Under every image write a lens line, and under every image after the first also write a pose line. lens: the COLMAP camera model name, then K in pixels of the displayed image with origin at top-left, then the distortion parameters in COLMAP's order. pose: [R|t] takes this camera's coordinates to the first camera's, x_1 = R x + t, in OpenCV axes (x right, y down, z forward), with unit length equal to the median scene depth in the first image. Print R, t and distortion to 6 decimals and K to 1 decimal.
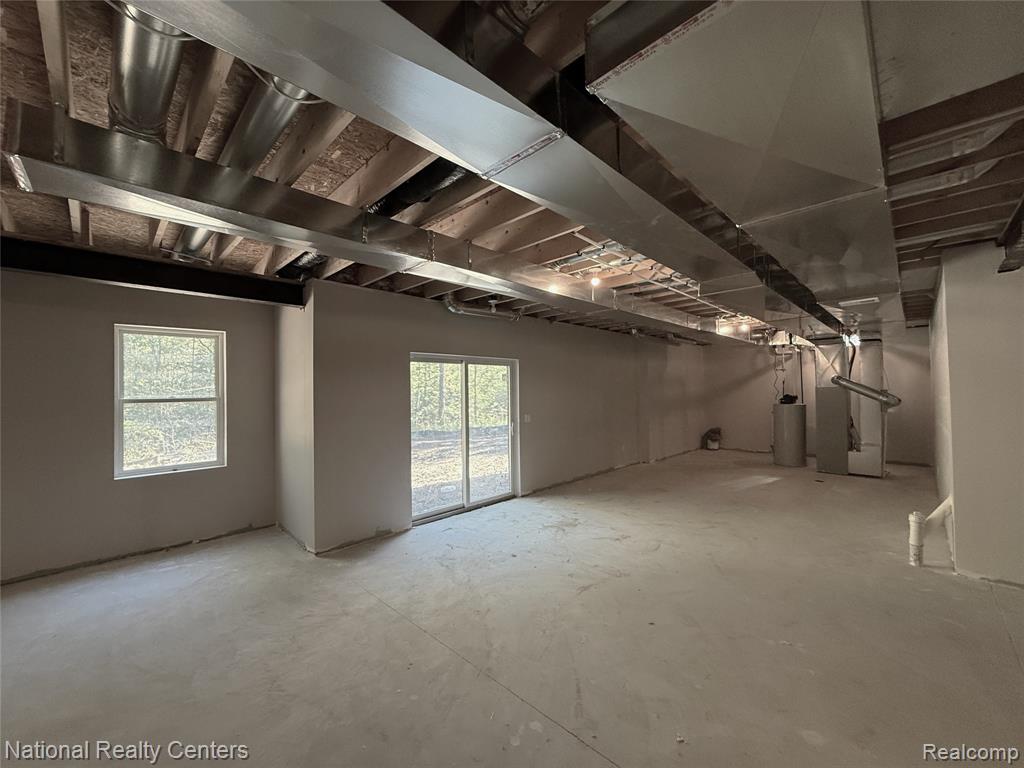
lens RADIAL K [[407.3, 0, 511.7], [0, 407.3, 385.5], [0, 0, 1]] dist [-0.000945, -0.000202]
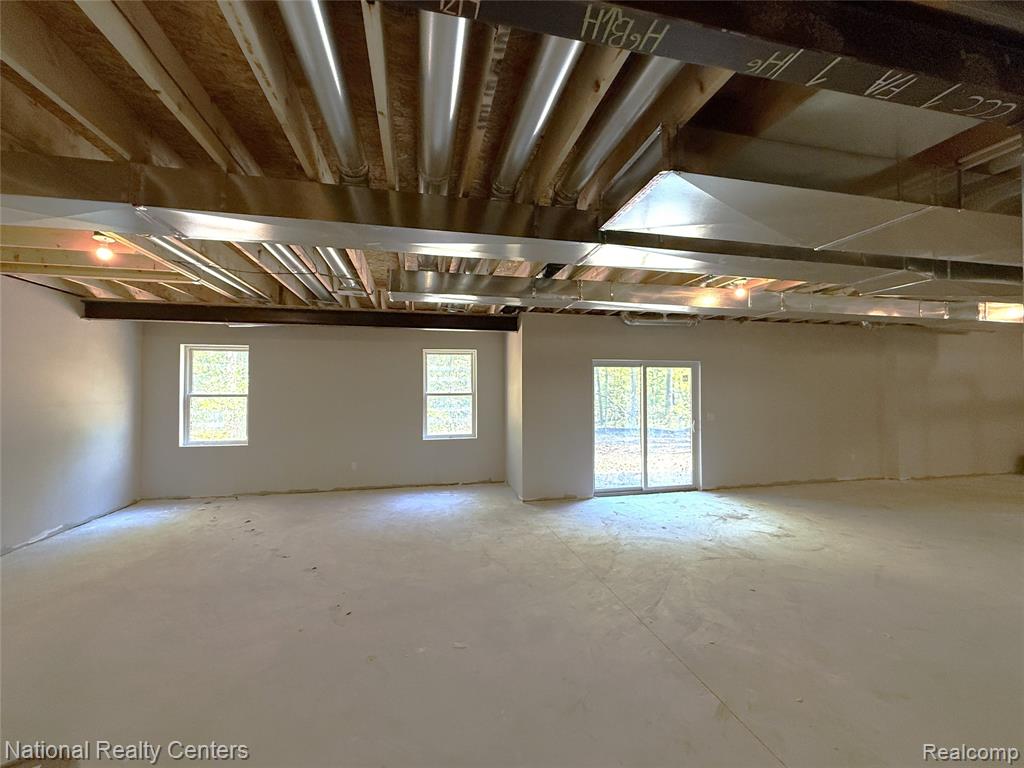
lens RADIAL K [[407.3, 0, 511.7], [0, 407.3, 385.5], [0, 0, 1]] dist [-0.000945, -0.000202]
pose [[0.842657, 0.003908, -0.538437, 0.241726], [-0.001747, 0.999988, 0.004524, -0.006682], [0.538449, -0.002872, 0.842653, -0.226652]]
